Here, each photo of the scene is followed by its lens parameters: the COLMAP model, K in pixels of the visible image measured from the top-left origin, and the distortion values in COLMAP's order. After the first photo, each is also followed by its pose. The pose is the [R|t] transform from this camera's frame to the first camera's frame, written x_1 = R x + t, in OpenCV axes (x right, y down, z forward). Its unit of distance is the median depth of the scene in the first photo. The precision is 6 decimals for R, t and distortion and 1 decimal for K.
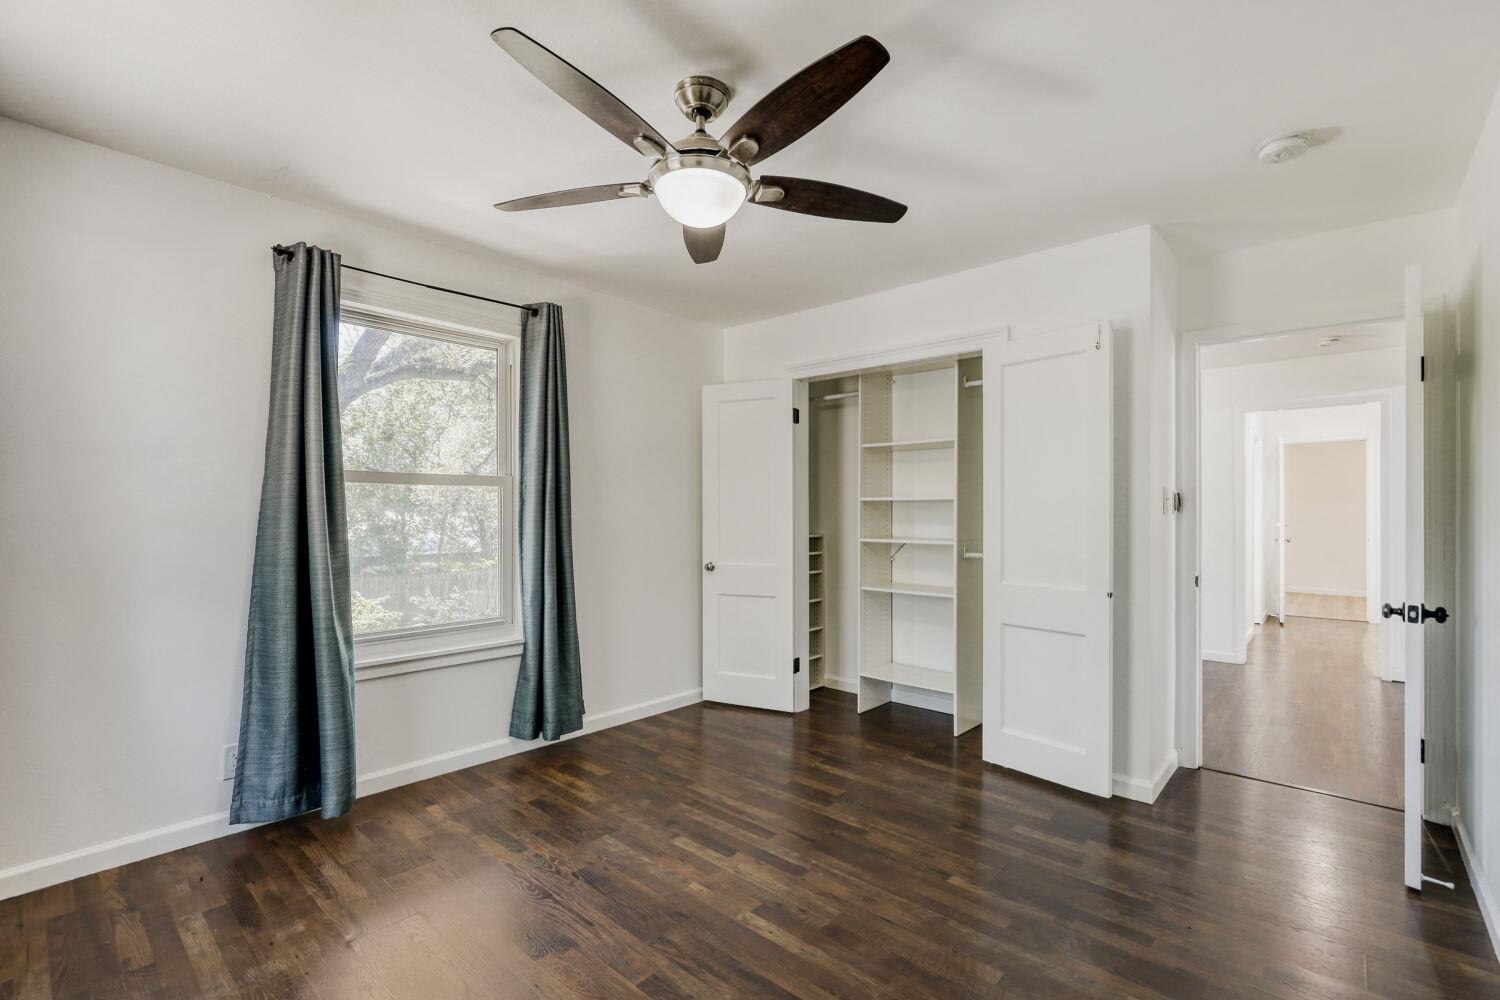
lens RADIAL K [[688.2, 0, 741.1], [0, 688.2, 504.0], [0, 0, 1]] dist [-0.021660, 0.003407]
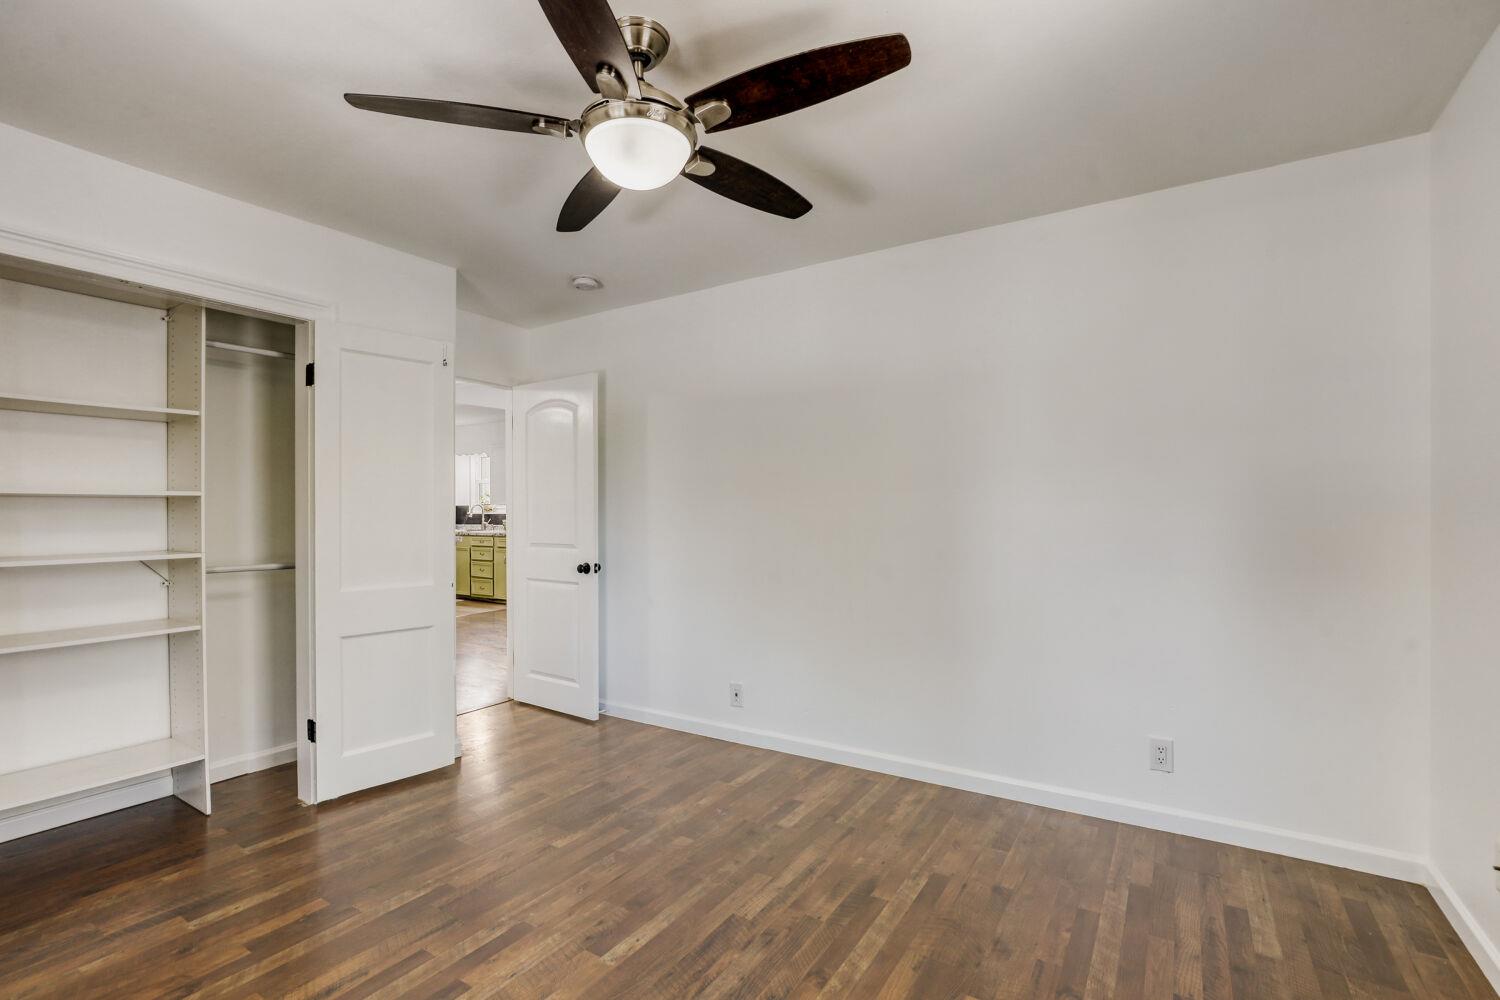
lens RADIAL K [[688.2, 0, 753.1], [0, 688.2, 502.6], [0, 0, 1]] dist [-0.021660, 0.003407]
pose [[-0.178009, 0.006583, 0.984007, -0.837135], [-0.002228, 0.999972, -0.007093, 0.005362], [-0.984026, -0.003455, -0.177990, 0.890068]]
